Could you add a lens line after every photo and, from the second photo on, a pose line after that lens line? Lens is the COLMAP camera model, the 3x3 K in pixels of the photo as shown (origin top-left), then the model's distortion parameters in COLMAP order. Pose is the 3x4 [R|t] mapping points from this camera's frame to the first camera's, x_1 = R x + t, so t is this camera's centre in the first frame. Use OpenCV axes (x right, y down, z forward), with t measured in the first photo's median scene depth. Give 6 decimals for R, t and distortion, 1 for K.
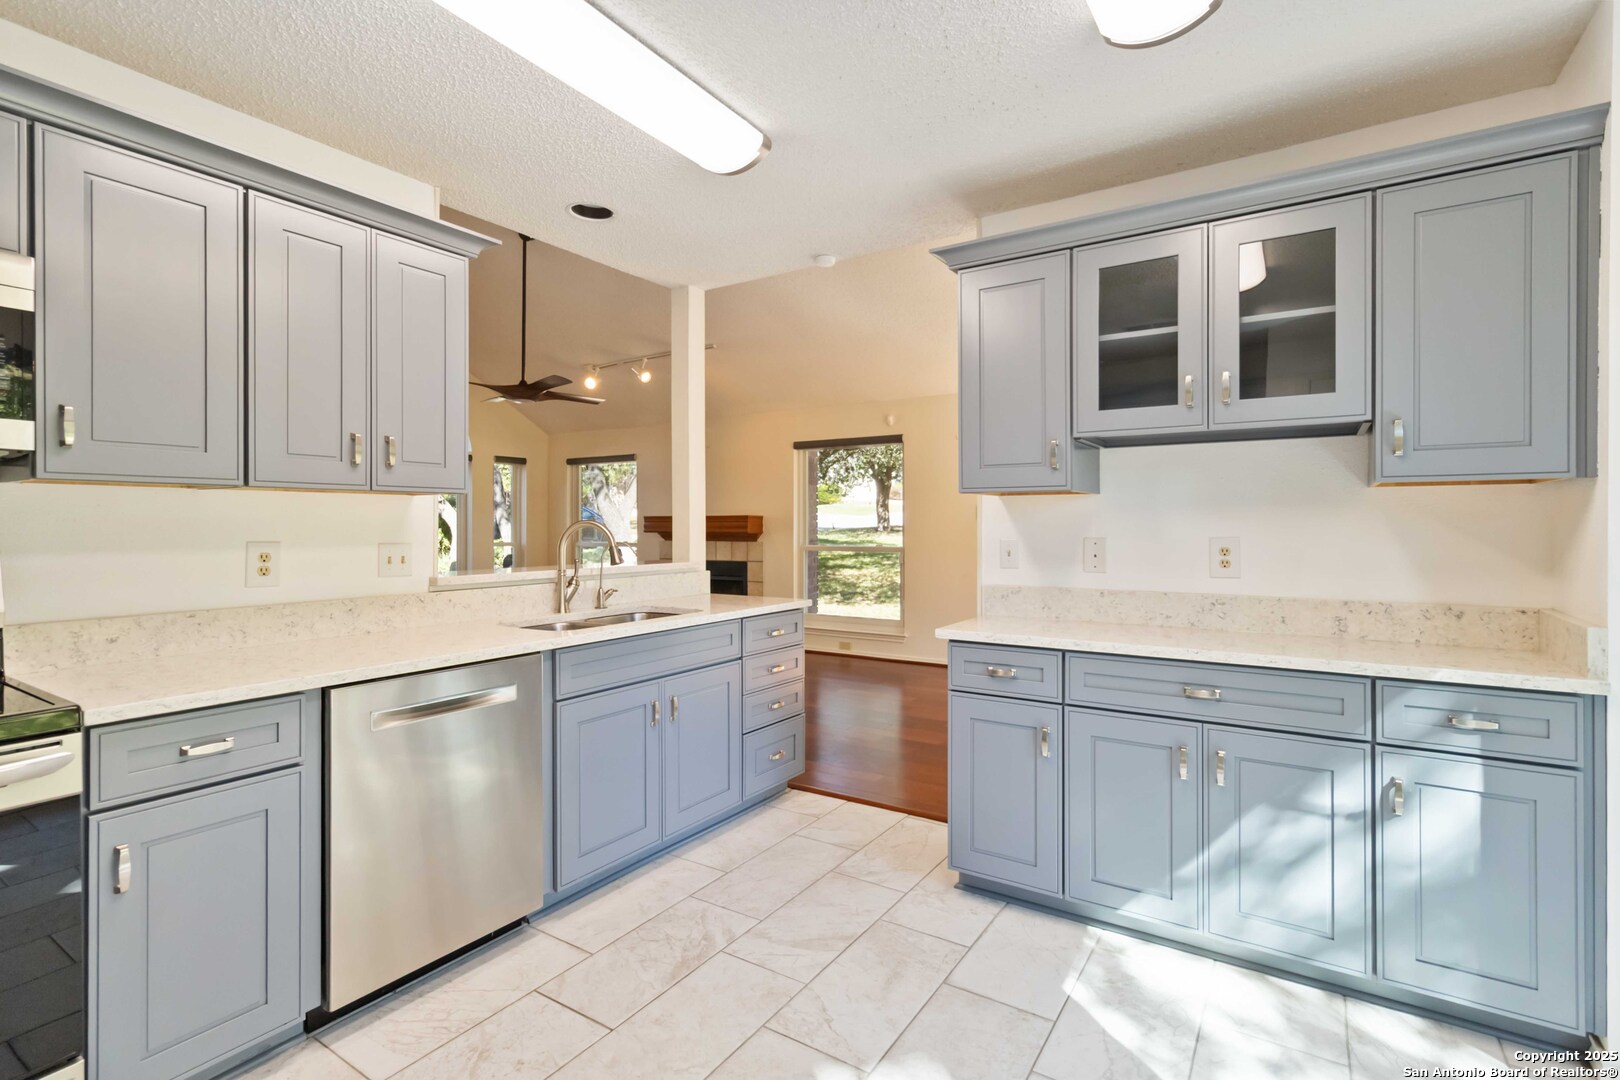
lens RADIAL K [[756.7, 0, 810.5], [0, 756.7, 527.3], [0, 0, 1]] dist [-0.002401, 0.000024]
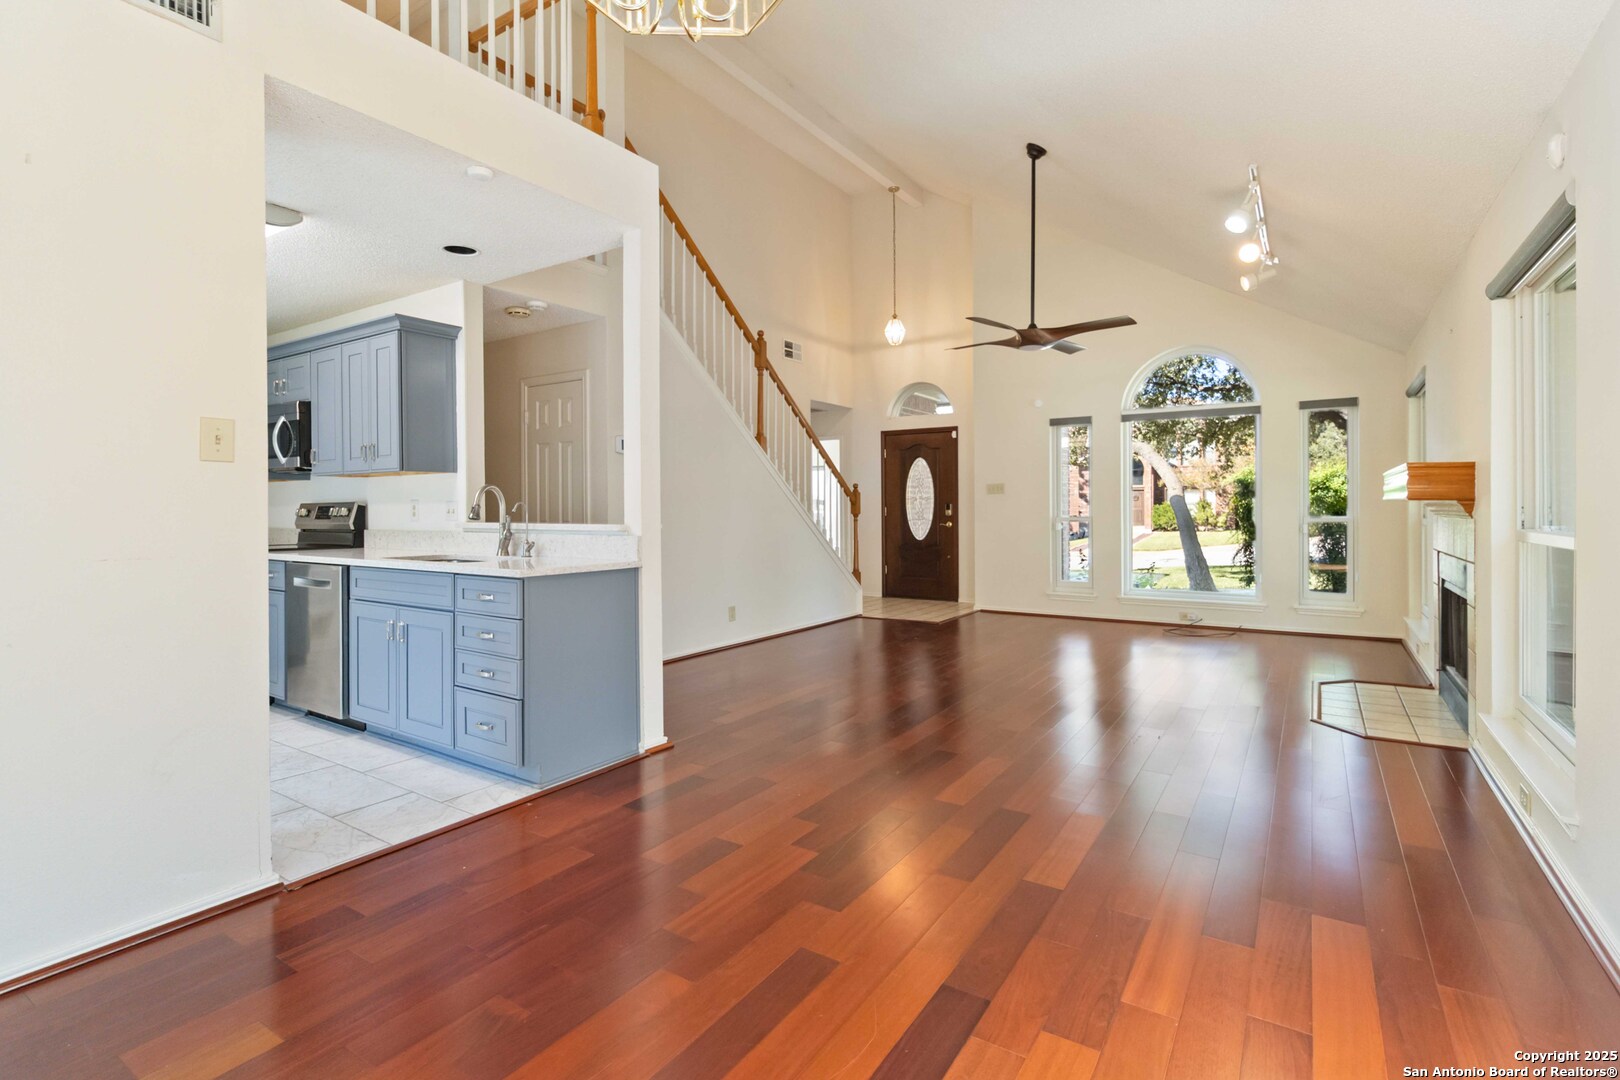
lens RADIAL K [[752.1, 0, 829.2], [0, 752.1, 515.1], [0, 0, 1]] dist [-0.001845, -0.000251]
pose [[0.007570, 0.009545, -0.999926, 1.049291], [0.001059, 0.999954, 0.009553, 0.032798], [0.999971, -0.001131, 0.007560, 1.666139]]
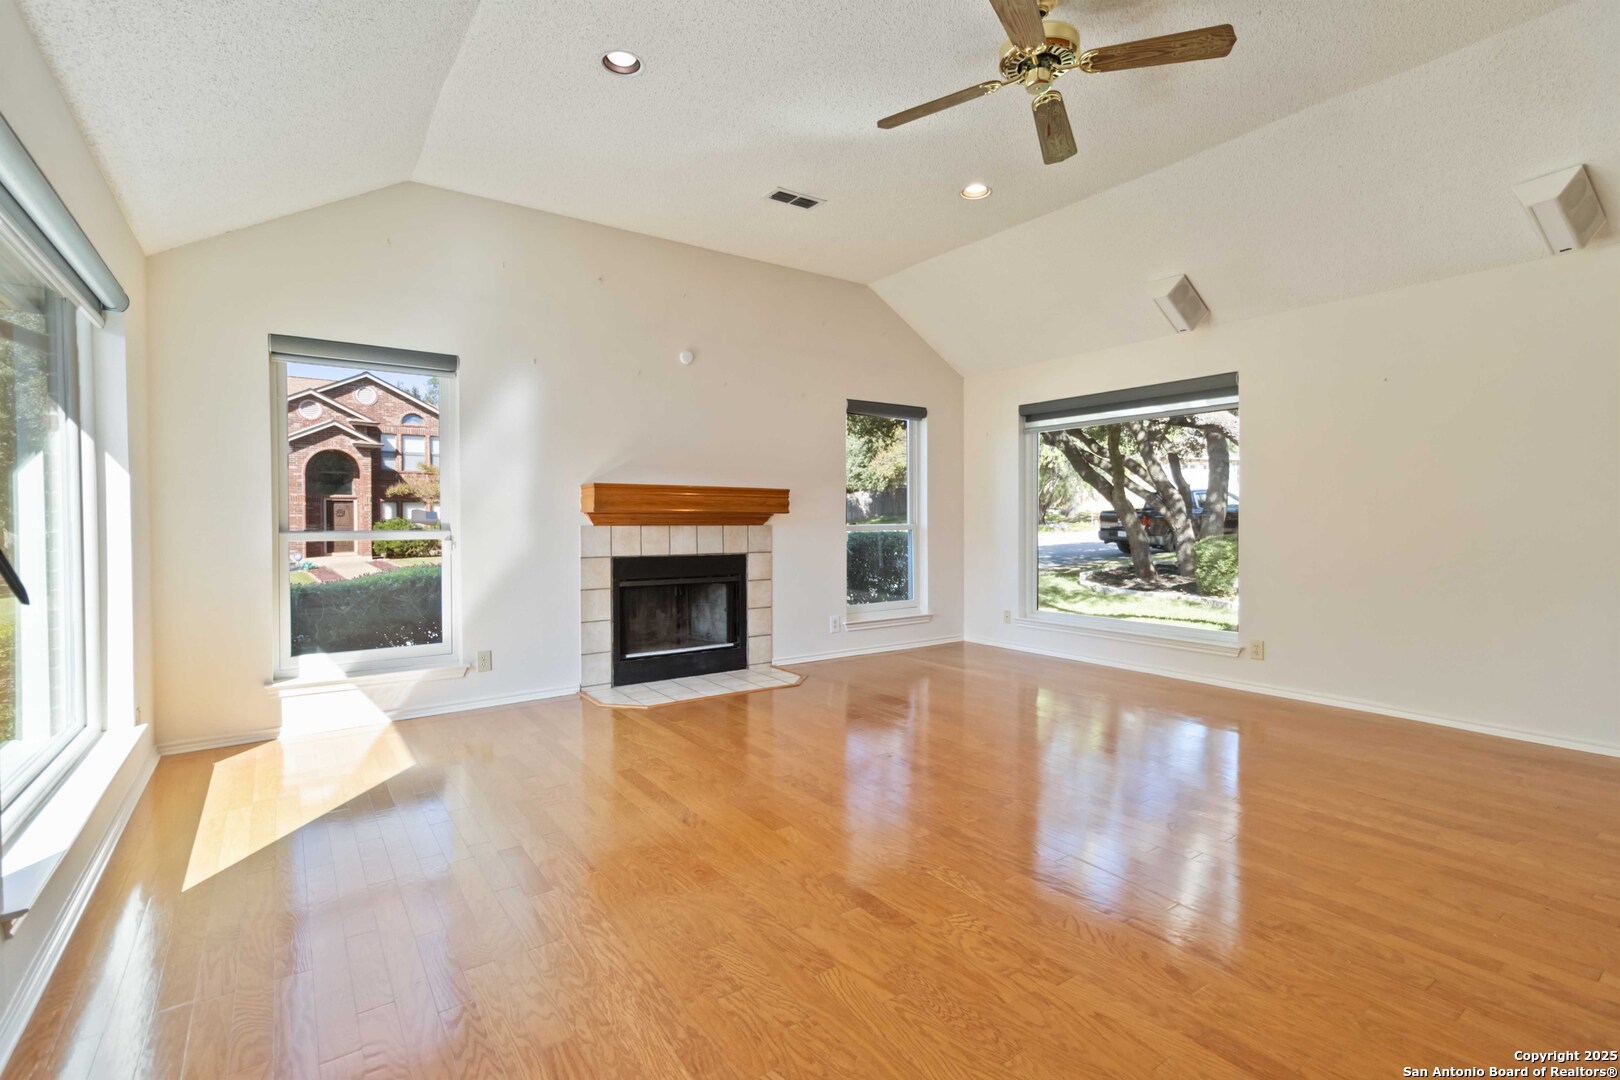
lens RADIAL K [[756.7, 0, 810.5], [0, 756.7, 527.3], [0, 0, 1]] dist [-0.002401, 0.000024]
pose [[0.371318, -0.010288, 0.928449, -1.962573], [0.000672, 0.999941, 0.010811, 0.036121], [-0.928506, -0.003390, 0.371303, 1.851137]]
